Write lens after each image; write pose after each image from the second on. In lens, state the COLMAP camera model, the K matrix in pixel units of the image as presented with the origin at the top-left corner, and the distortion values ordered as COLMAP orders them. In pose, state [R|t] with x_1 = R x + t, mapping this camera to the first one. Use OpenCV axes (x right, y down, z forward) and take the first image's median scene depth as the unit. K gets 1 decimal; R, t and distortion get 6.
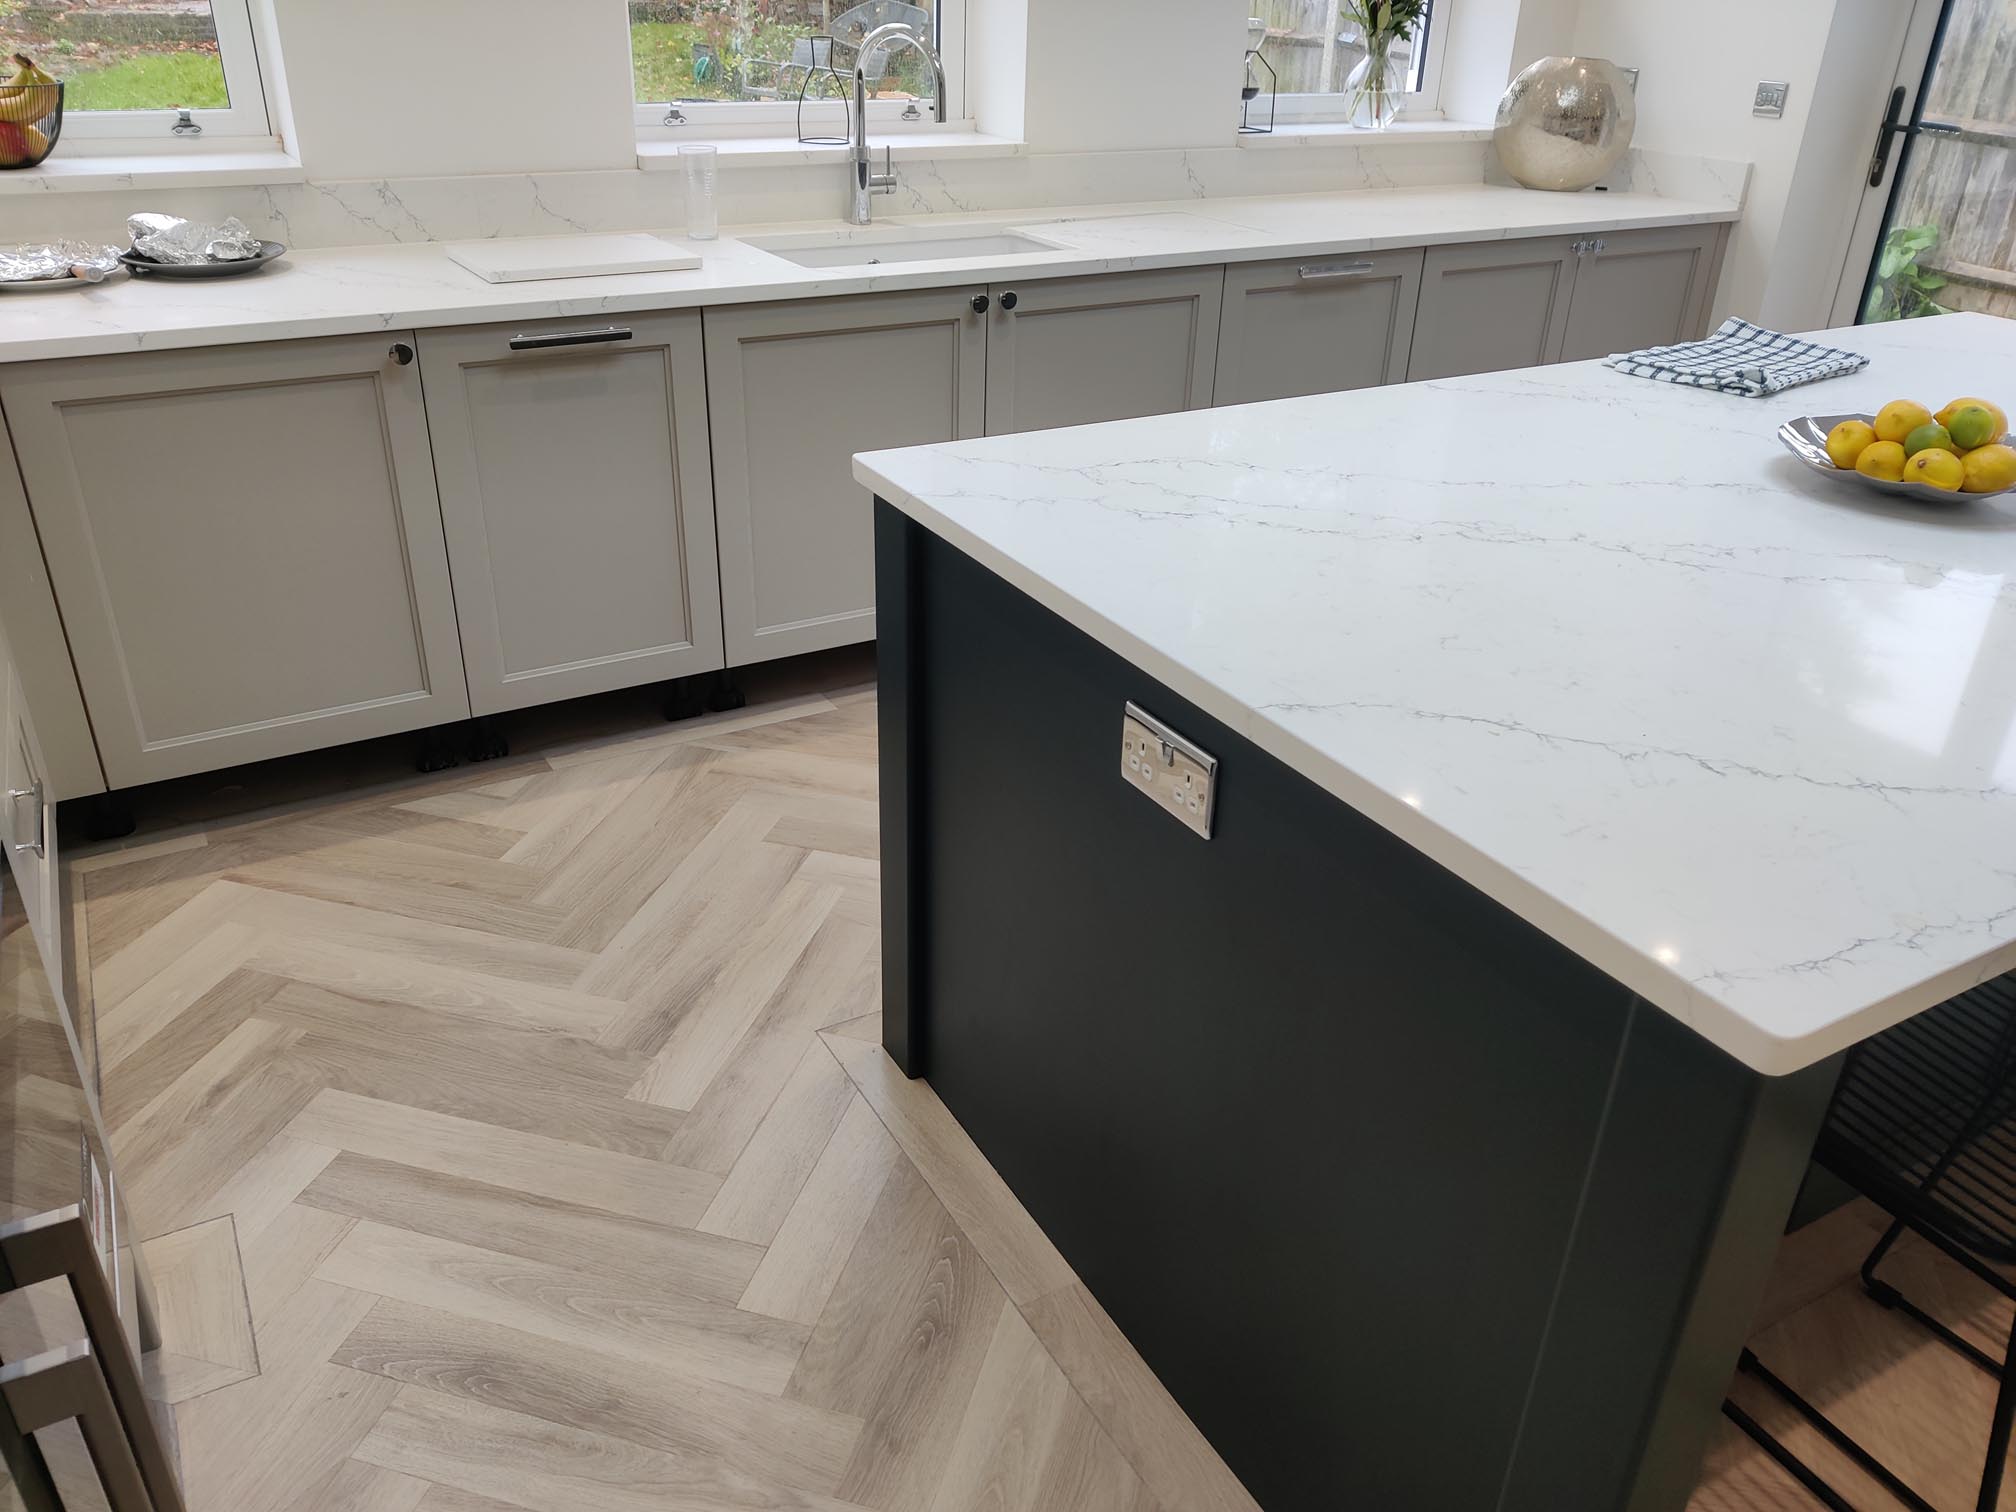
lens RADIAL K [[1532.2, 0, 1007.1], [0, 1532.2, 754.0], [0, 0, 1]] dist [-0.000960, -0.000934]
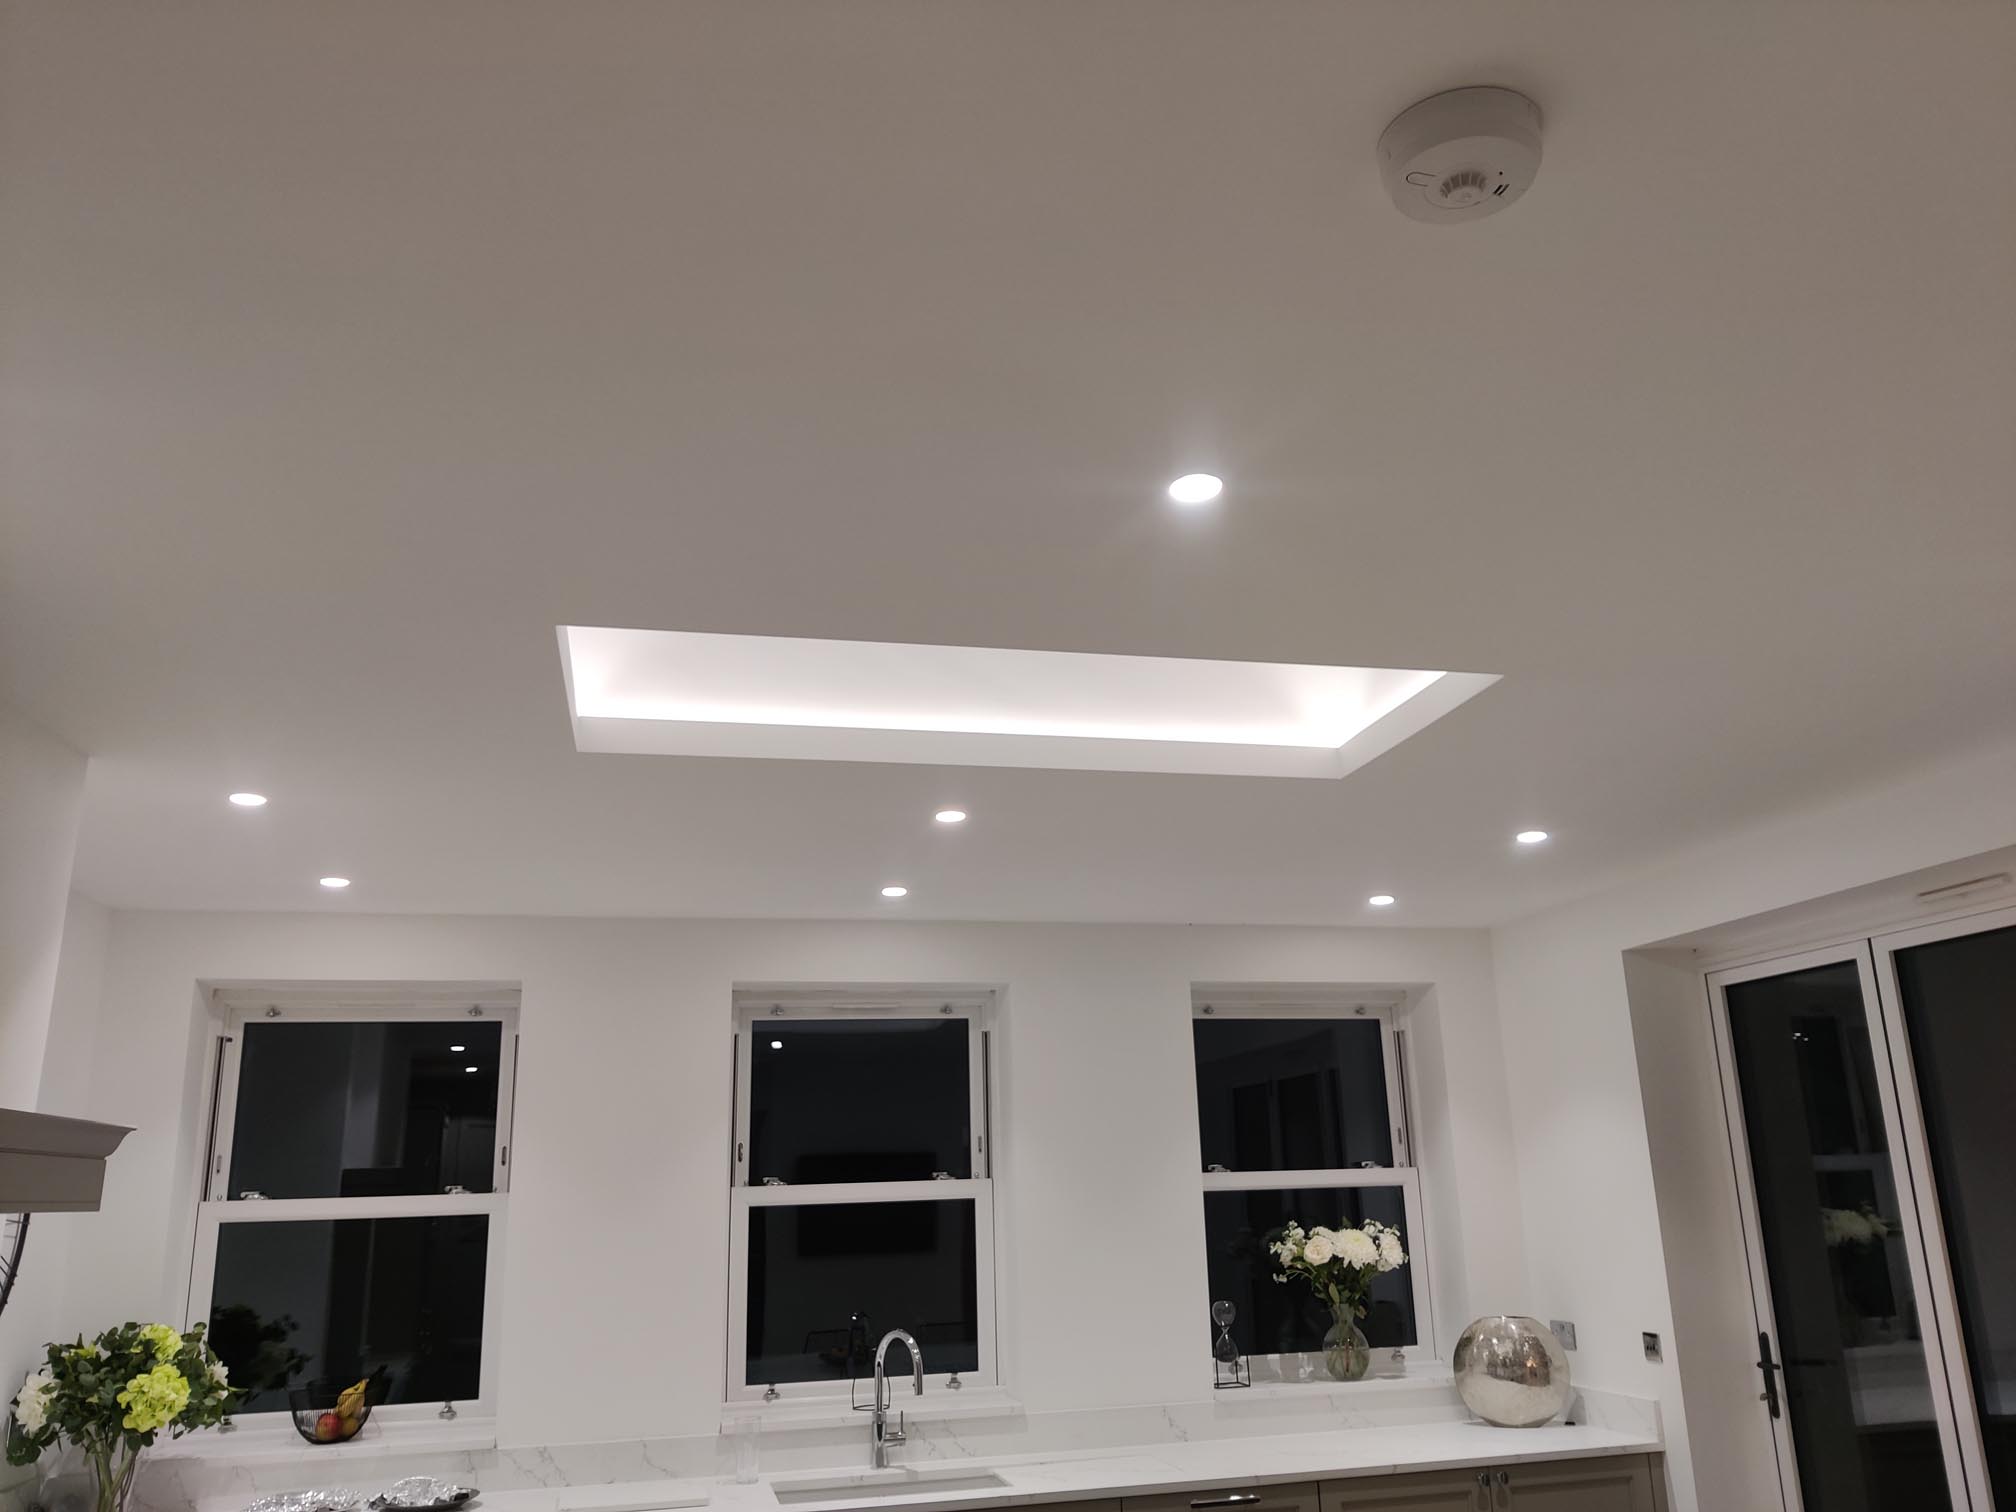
lens RADIAL K [[1532.2, 0, 1001.2], [0, 1532.2, 749.5], [0, 0, 1]] dist [-0.000960, -0.000934]
pose [[0.953711, -0.140511, -0.265879, 0.459046], [-0.082486, 0.727993, -0.680604, 0.108087], [0.289190, 0.671031, 0.682705, -0.332799]]
